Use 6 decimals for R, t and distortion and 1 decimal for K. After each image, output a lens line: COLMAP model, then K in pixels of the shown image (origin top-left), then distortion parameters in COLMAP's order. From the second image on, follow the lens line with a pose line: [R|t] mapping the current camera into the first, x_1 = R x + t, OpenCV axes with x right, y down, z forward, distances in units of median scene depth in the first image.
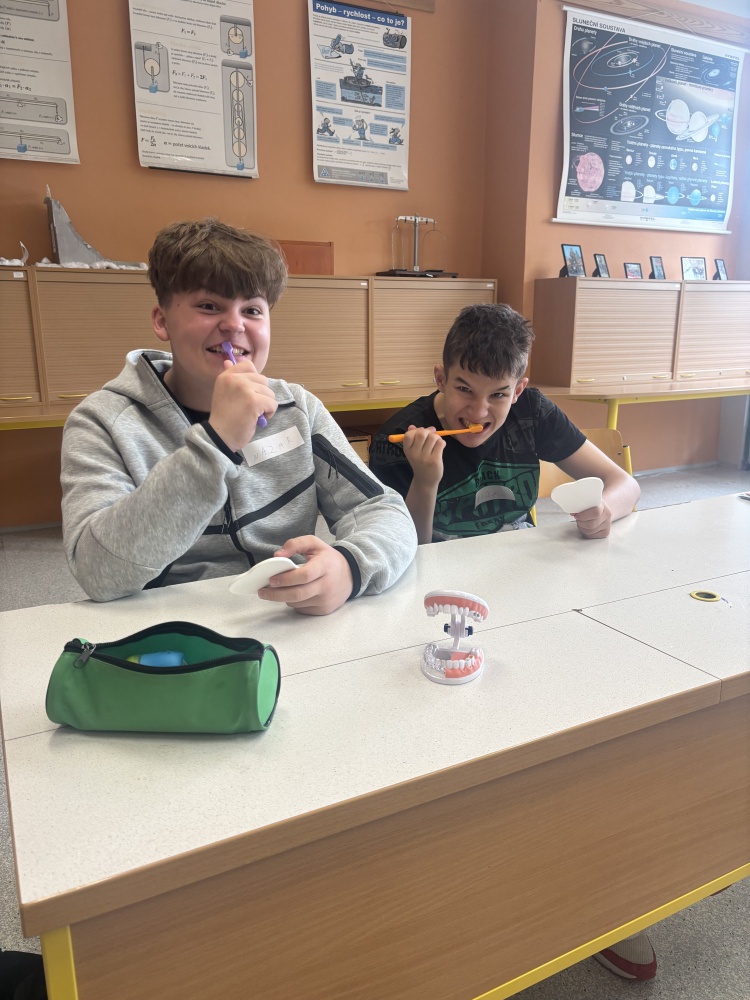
lens RADIAL K [[755.7, 0, 373.4], [0, 755.7, 495.7], [0, 0, 1]] dist [0.012484, -0.016609]
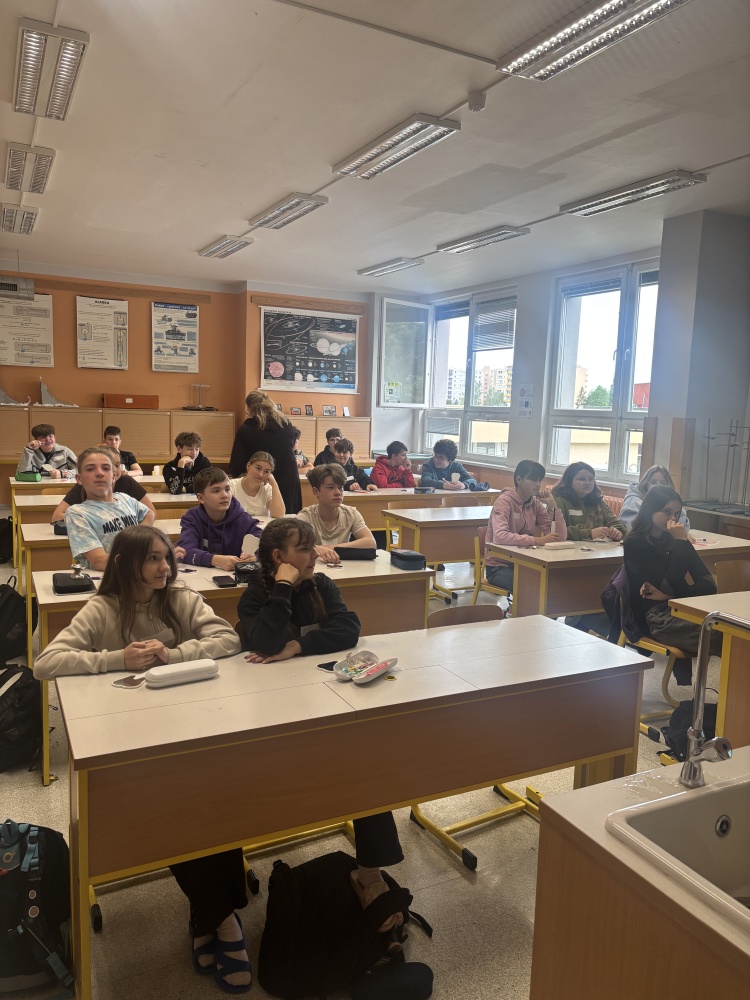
lens RADIAL K [[755.7, 0, 367.1], [0, 755.7, 500.8], [0, 0, 1]] dist [0.012484, -0.016609]
pose [[0.998653, 0.047774, -0.020252, 0.749855], [-0.049613, 0.993444, -0.102990, 0.237449], [0.015199, 0.103856, 0.994476, -1.504009]]
